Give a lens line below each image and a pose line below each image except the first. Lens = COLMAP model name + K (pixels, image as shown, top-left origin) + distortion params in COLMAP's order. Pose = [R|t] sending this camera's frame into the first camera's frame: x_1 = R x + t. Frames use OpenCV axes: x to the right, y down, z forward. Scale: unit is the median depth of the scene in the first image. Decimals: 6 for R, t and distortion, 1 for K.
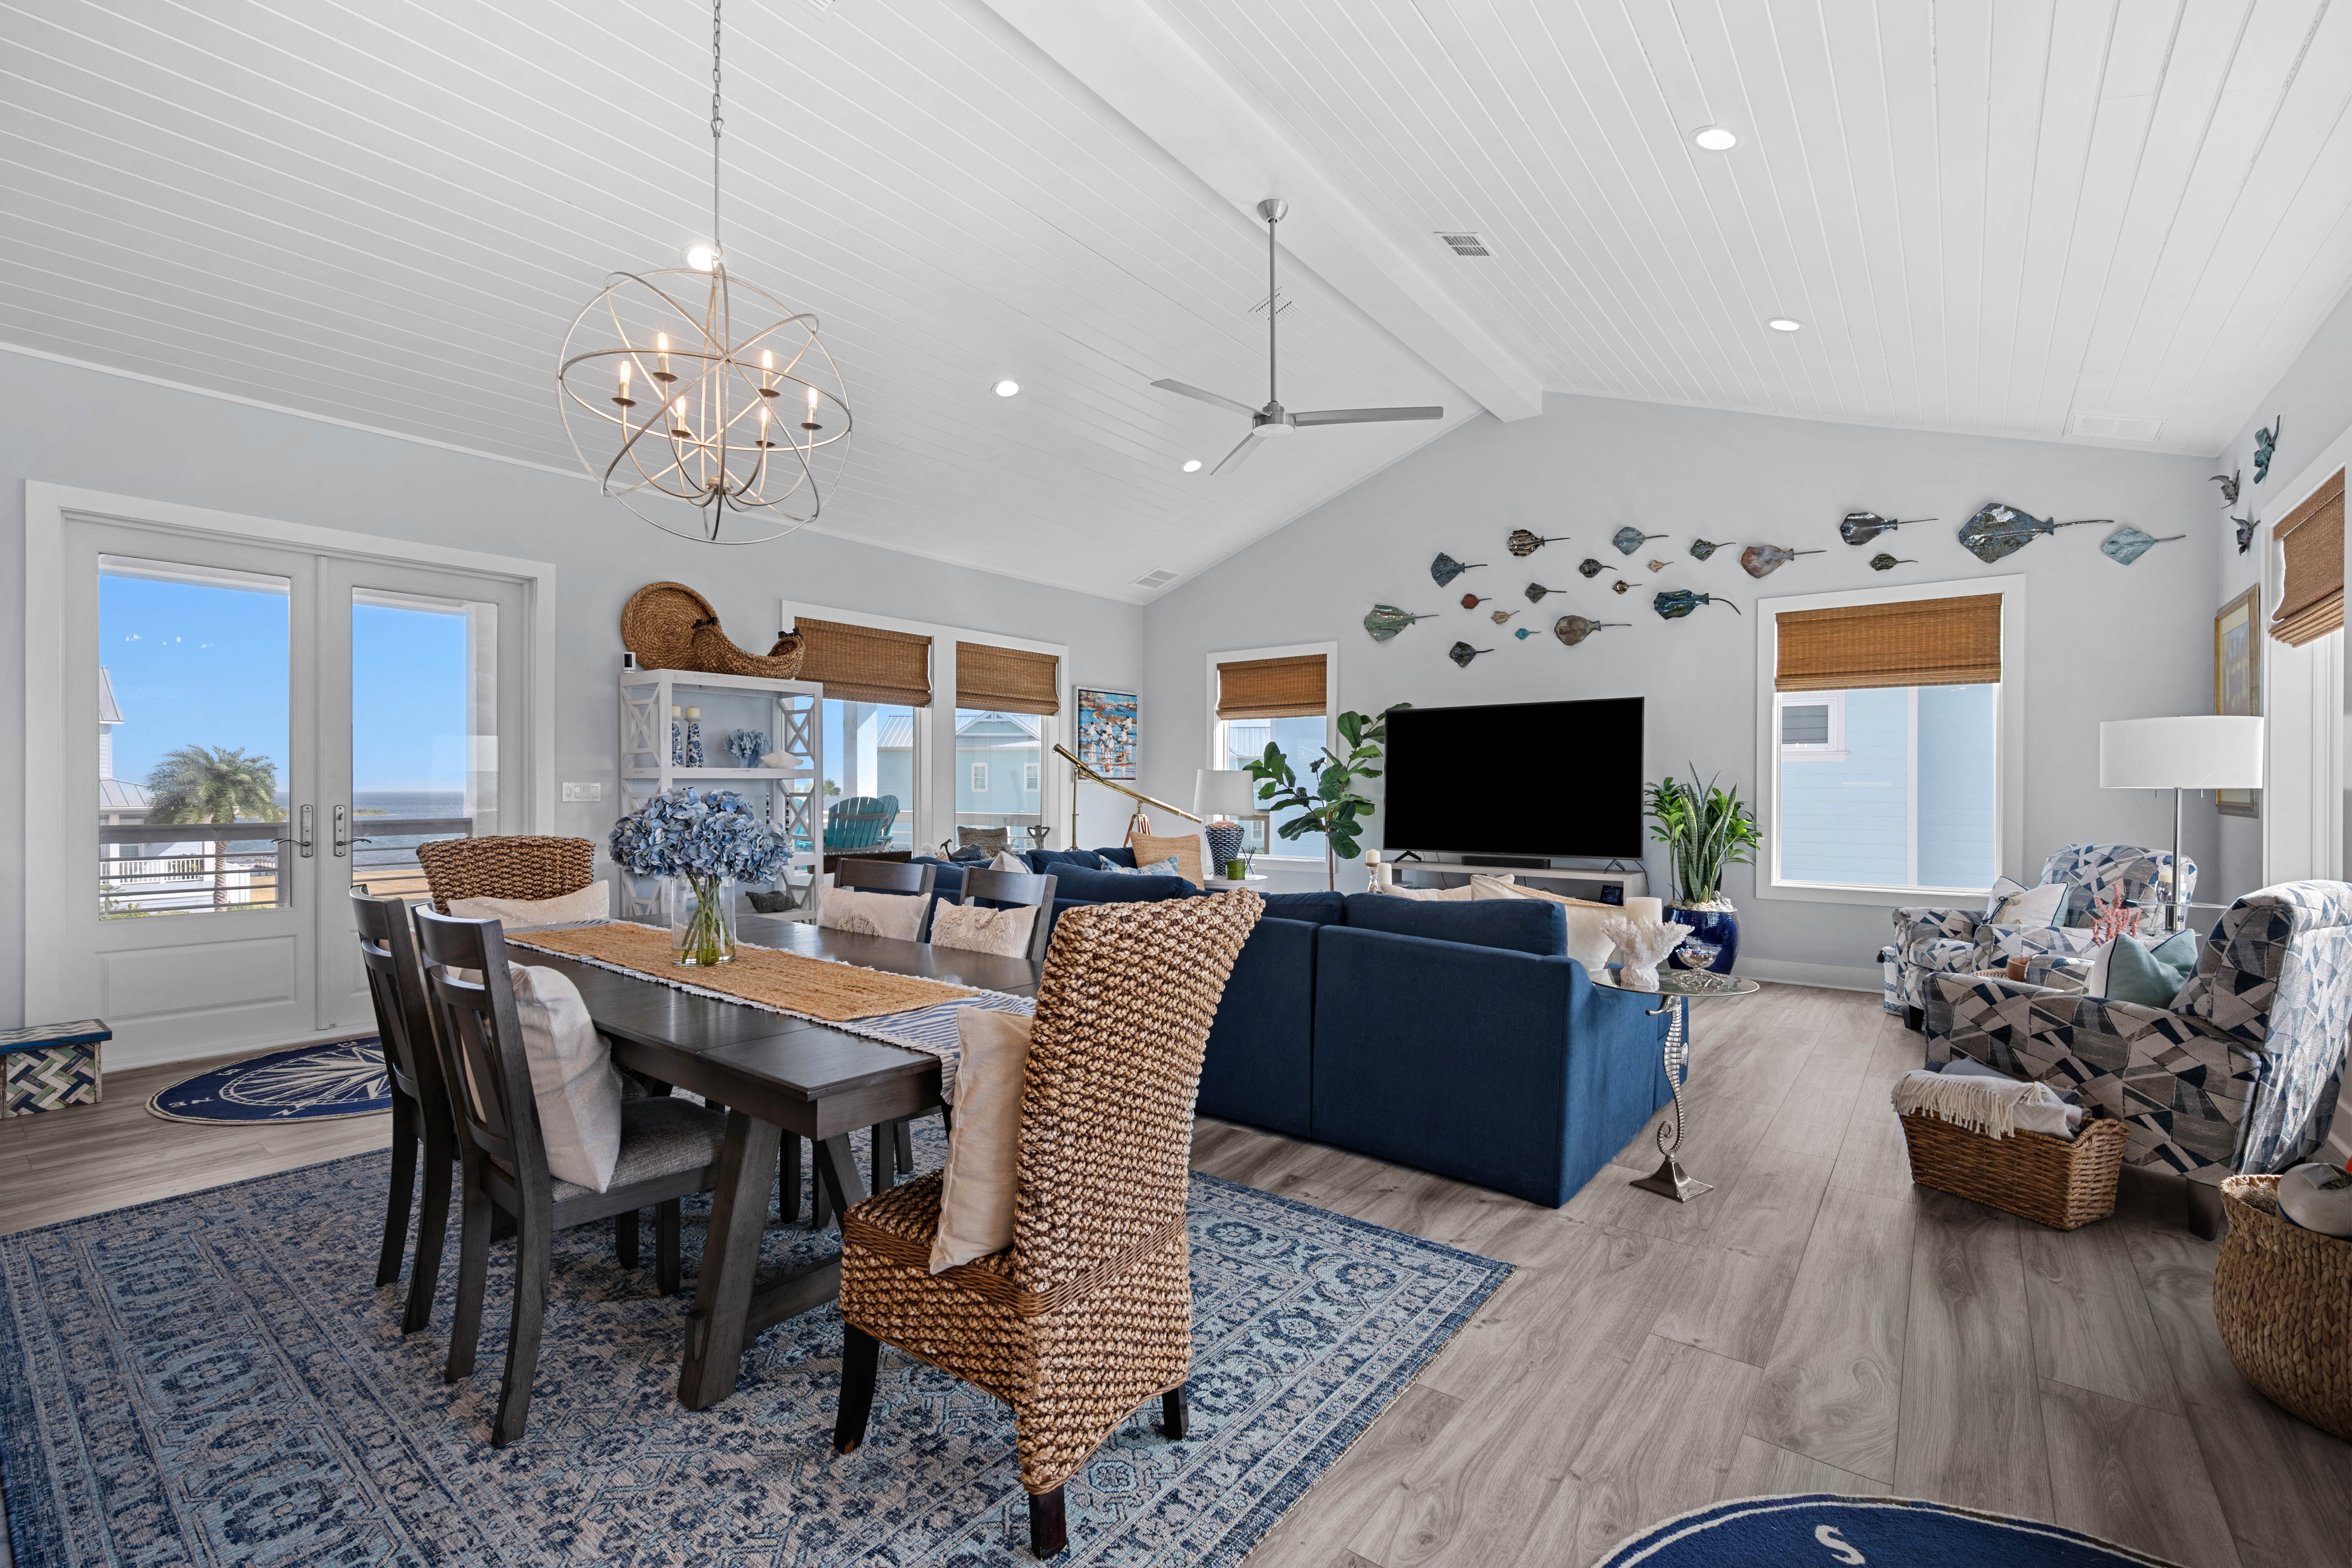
lens RADIAL K [[1020.0, 0, 1188.0], [0, 1020.0, 780.0], [0, 0, 1]] dist [0.002332, 0.001245]
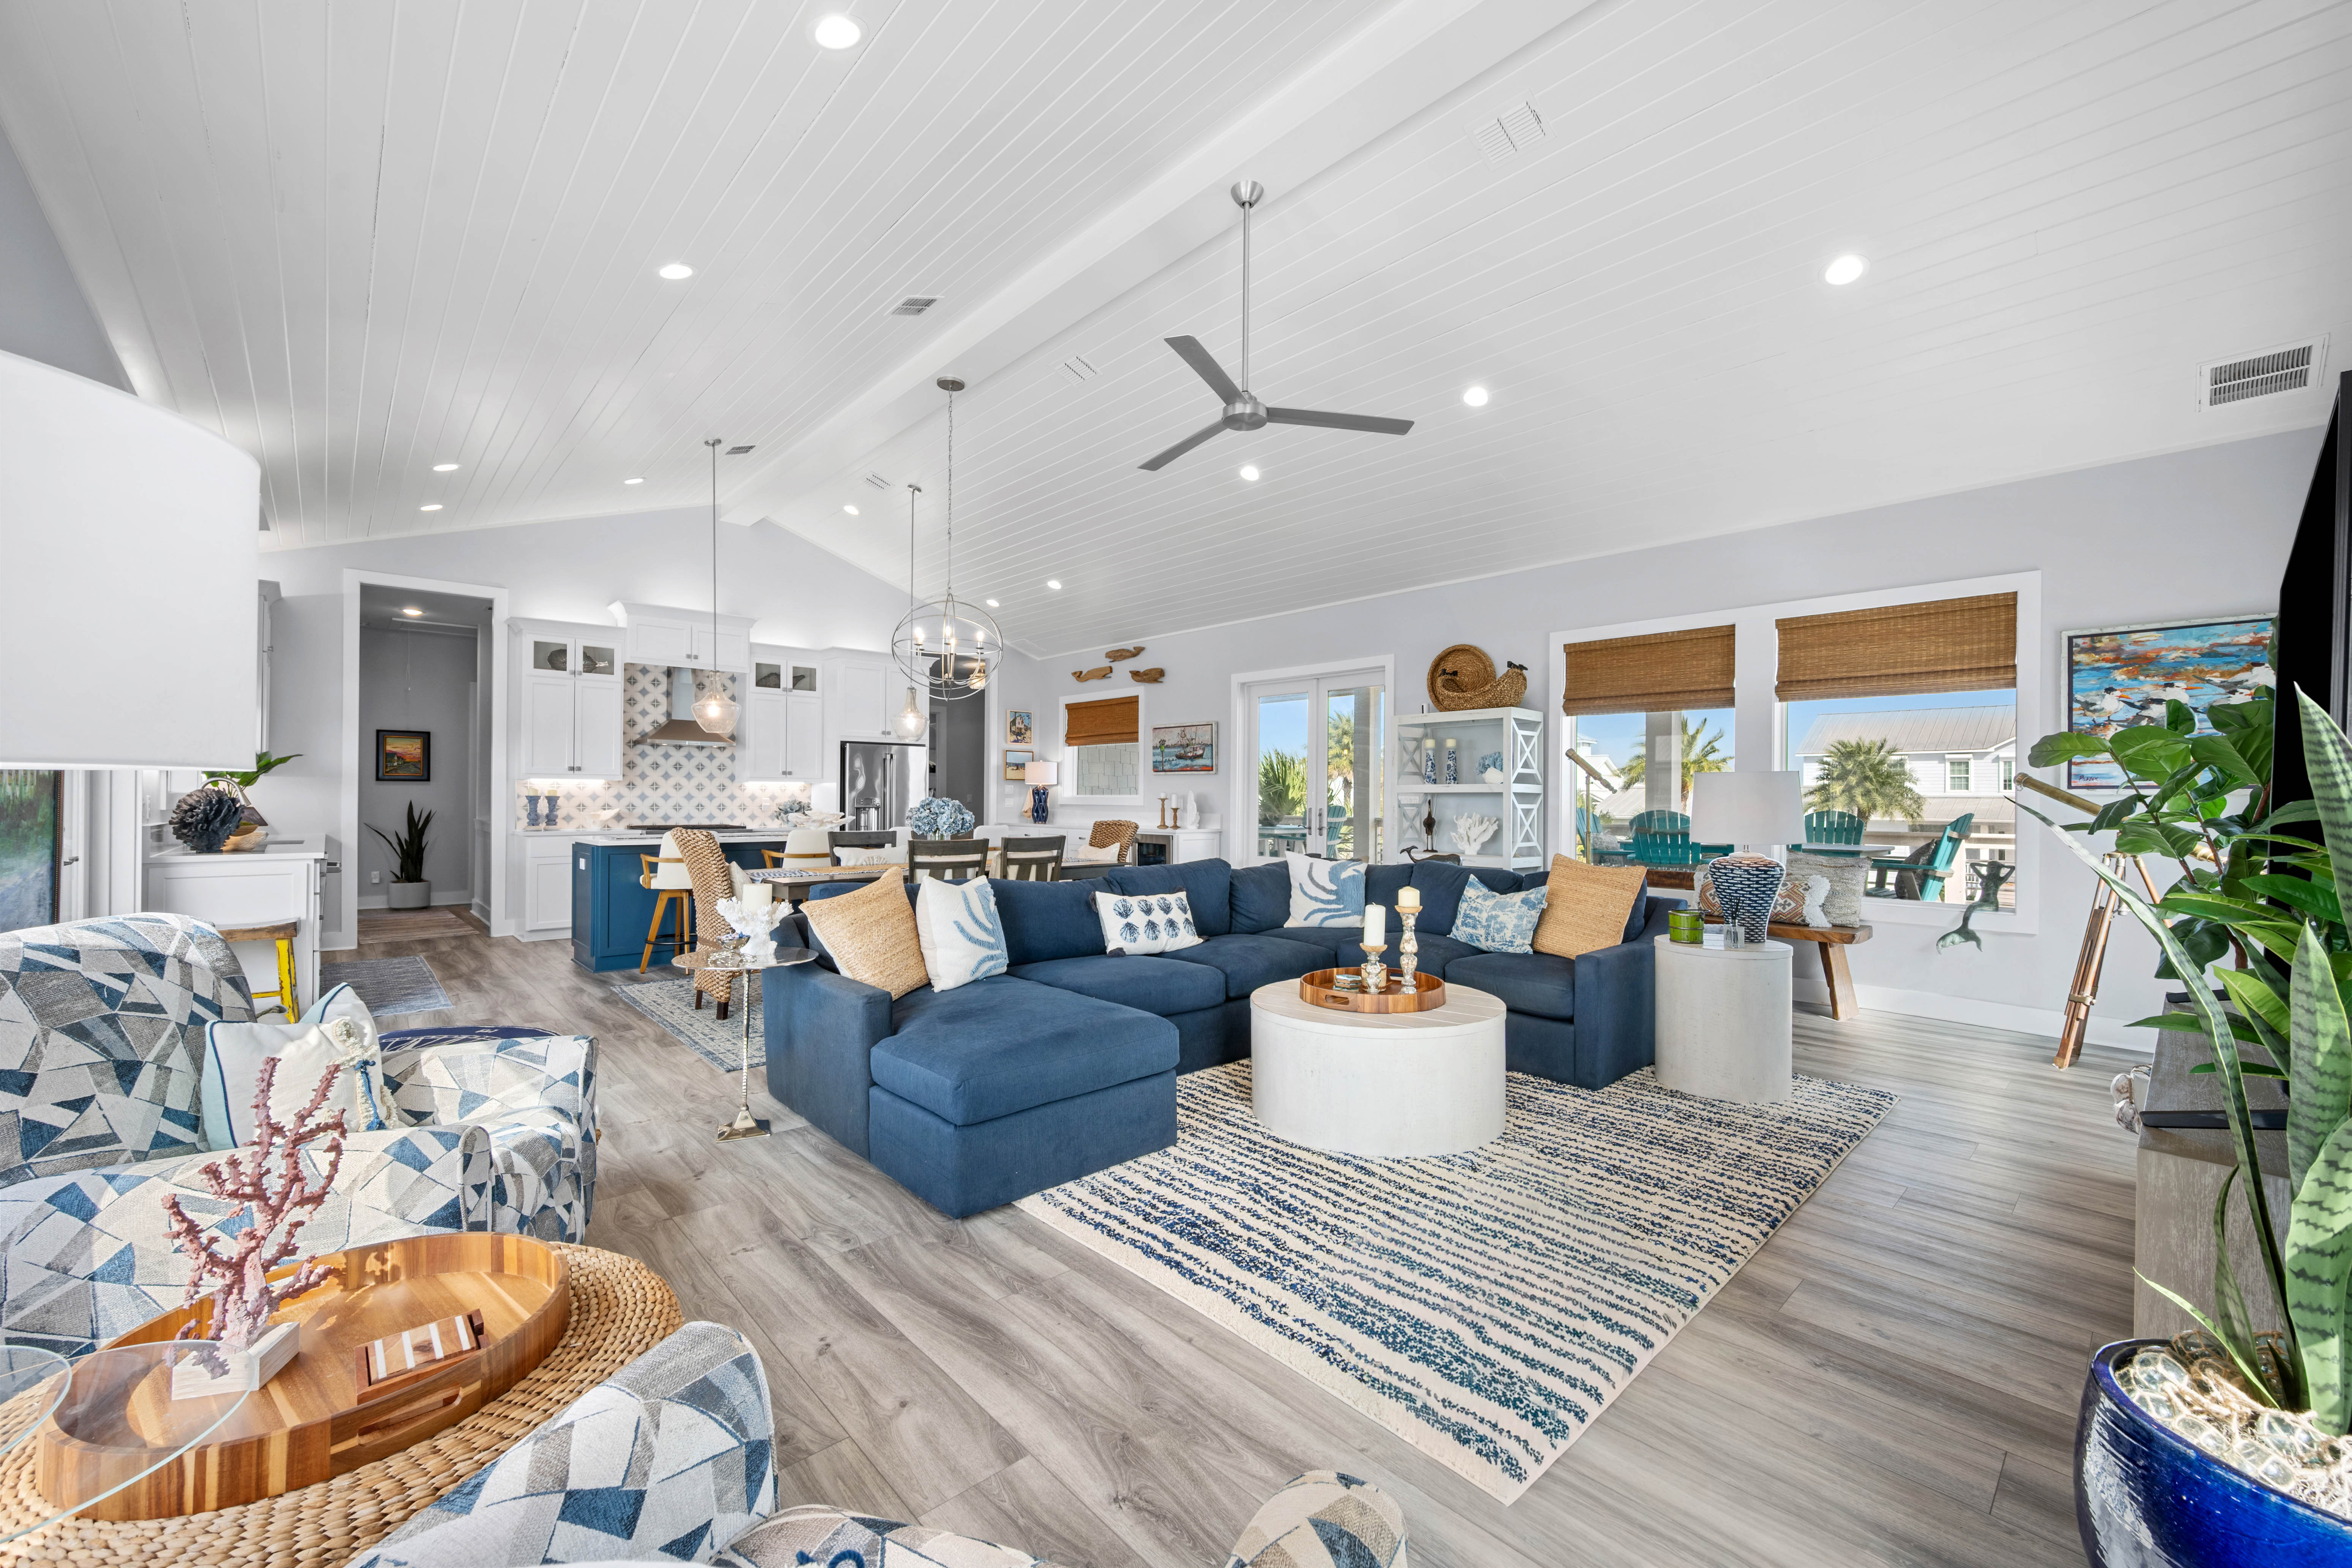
lens RADIAL K [[926.9, 0, 1188.7], [0, 926.9, 791.2], [0, 0, 1]] dist [0.000862, 0.000528]
pose [[-0.155785, -0.011729, -0.987721, 0.664317], [0.001825, 0.999924, -0.012162, 0.008876], [0.987789, -0.003697, -0.155752, 0.761498]]
